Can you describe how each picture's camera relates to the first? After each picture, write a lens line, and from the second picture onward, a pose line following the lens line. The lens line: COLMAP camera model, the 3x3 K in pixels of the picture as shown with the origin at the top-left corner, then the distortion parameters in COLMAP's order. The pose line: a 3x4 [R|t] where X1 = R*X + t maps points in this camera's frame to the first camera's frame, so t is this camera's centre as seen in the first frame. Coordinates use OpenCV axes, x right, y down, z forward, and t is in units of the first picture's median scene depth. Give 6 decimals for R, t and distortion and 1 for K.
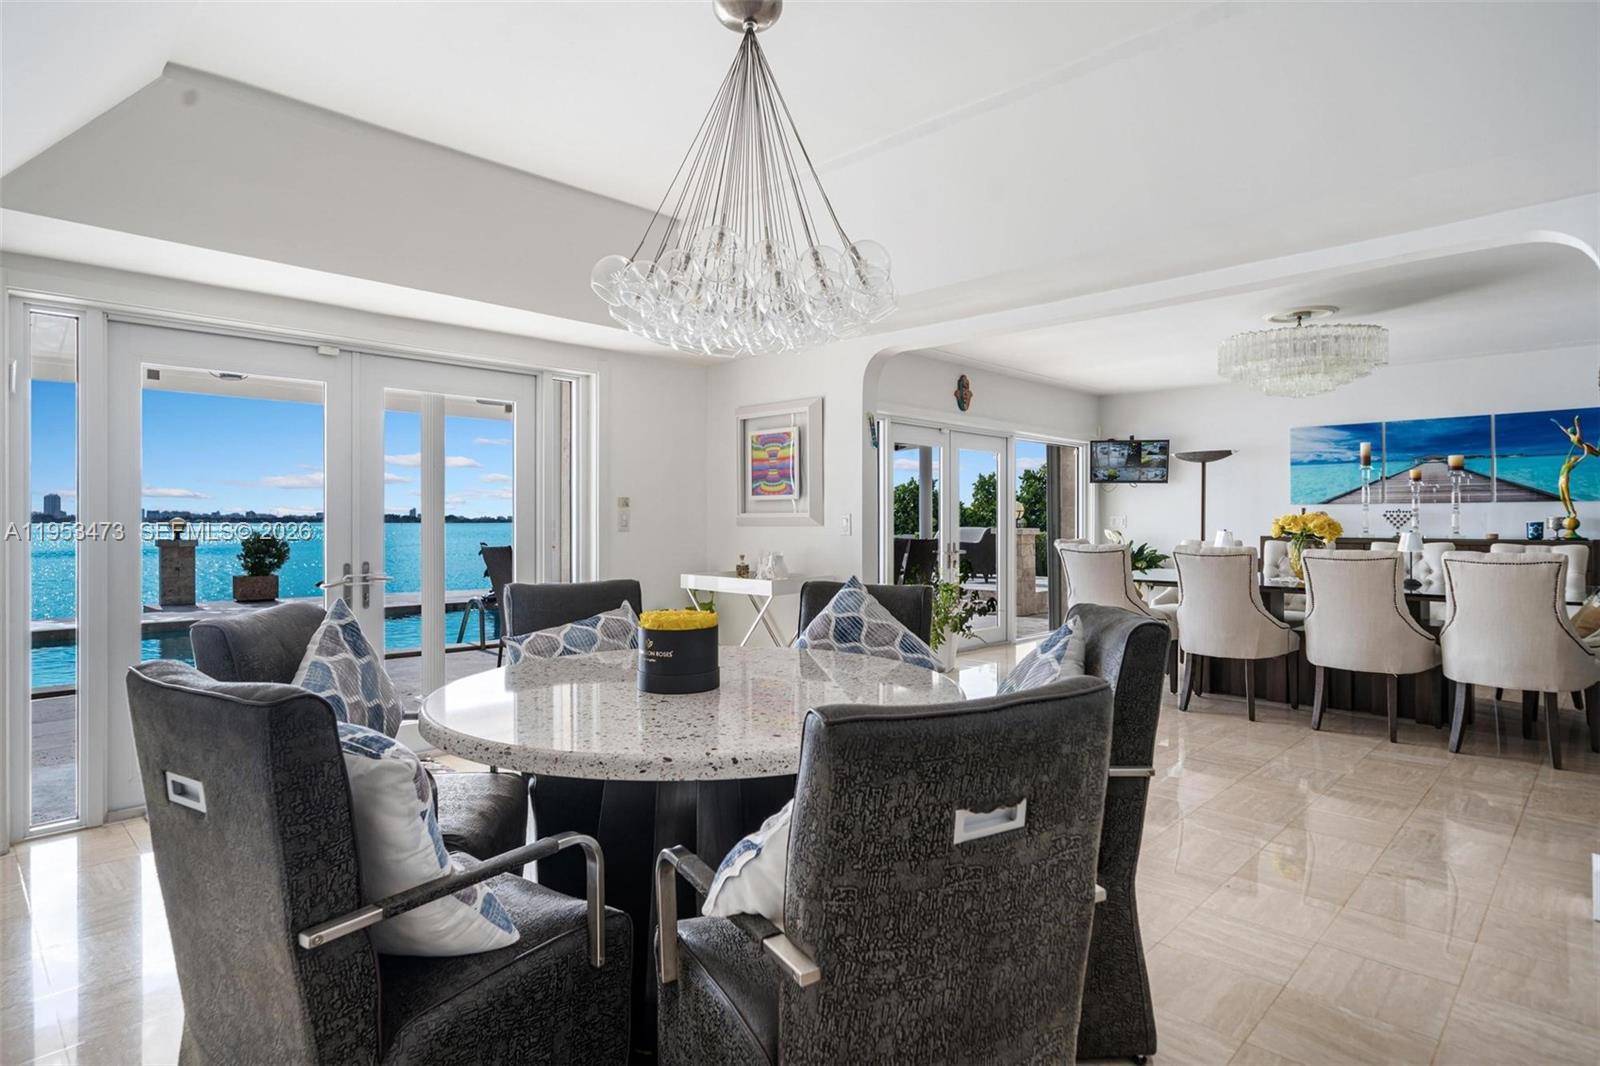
lens RADIAL K [[860.0, 0, 797.6], [0, 860.0, 539.7], [0, 0, 1]] dist [0.002674, -0.000918]
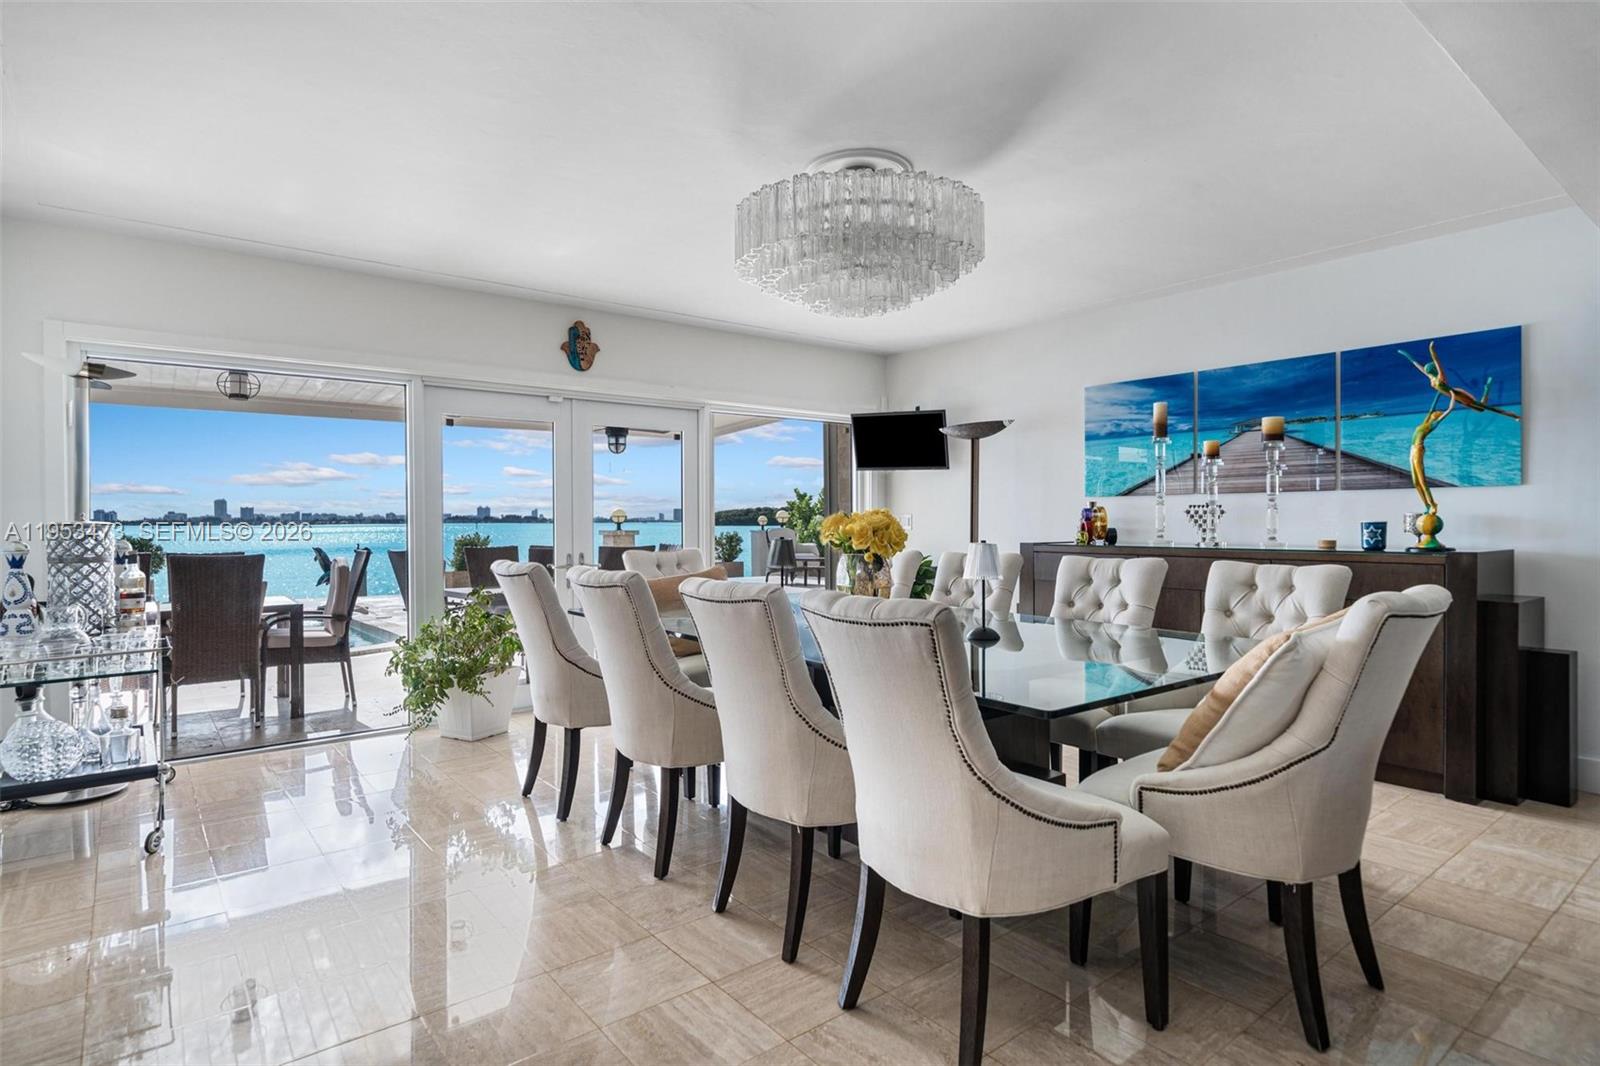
lens RADIAL K [[860.0, 0, 797.6], [0, 860.0, 539.7], [0, 0, 1]] dist [0.002674, -0.000918]
pose [[0.992507, -0.001468, -0.122175, 0.462117], [0.001633, 0.999998, 0.001250, -0.008159], [0.122173, -0.001440, 0.992508, 0.304606]]
